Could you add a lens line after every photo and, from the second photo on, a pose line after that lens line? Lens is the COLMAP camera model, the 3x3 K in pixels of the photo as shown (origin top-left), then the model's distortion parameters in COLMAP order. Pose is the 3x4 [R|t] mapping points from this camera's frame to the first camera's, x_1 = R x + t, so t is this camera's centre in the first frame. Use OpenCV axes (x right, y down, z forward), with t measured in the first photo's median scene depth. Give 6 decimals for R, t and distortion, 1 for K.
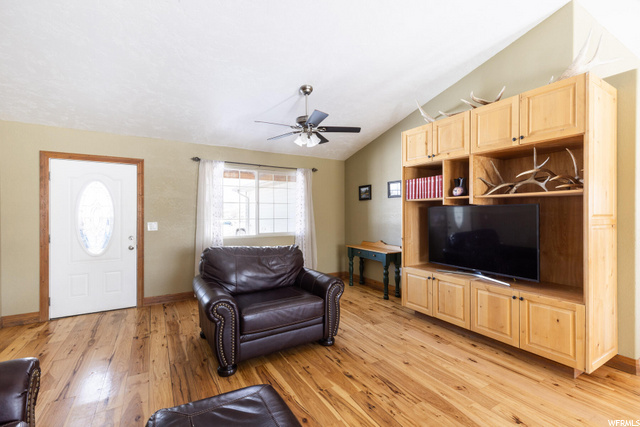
lens RADIAL K [[286.0, 0, 321.7], [0, 286.0, 214.2], [0, 0, 1]] dist [0.006517, -0.001300]
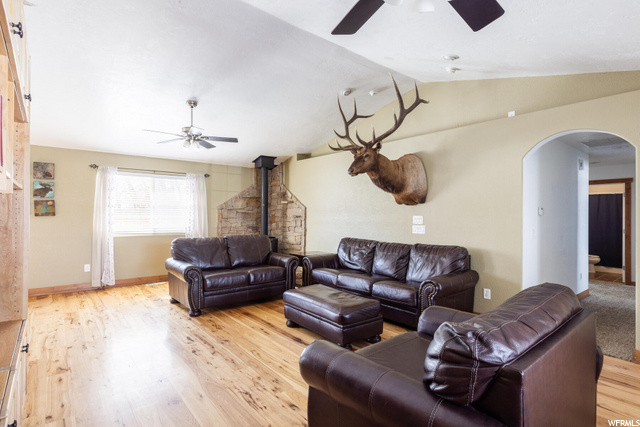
lens RADIAL K [[330.9, 0, 325.4], [0, 330.9, 213.8], [0, 0, 1]] dist [-0.001796, -0.000298]
pose [[-0.987625, -0.008015, -0.156627, 0.124267], [-0.008084, 0.999967, -0.000196, -0.008900], [0.156623, 0.001073, -0.987658, 1.555012]]
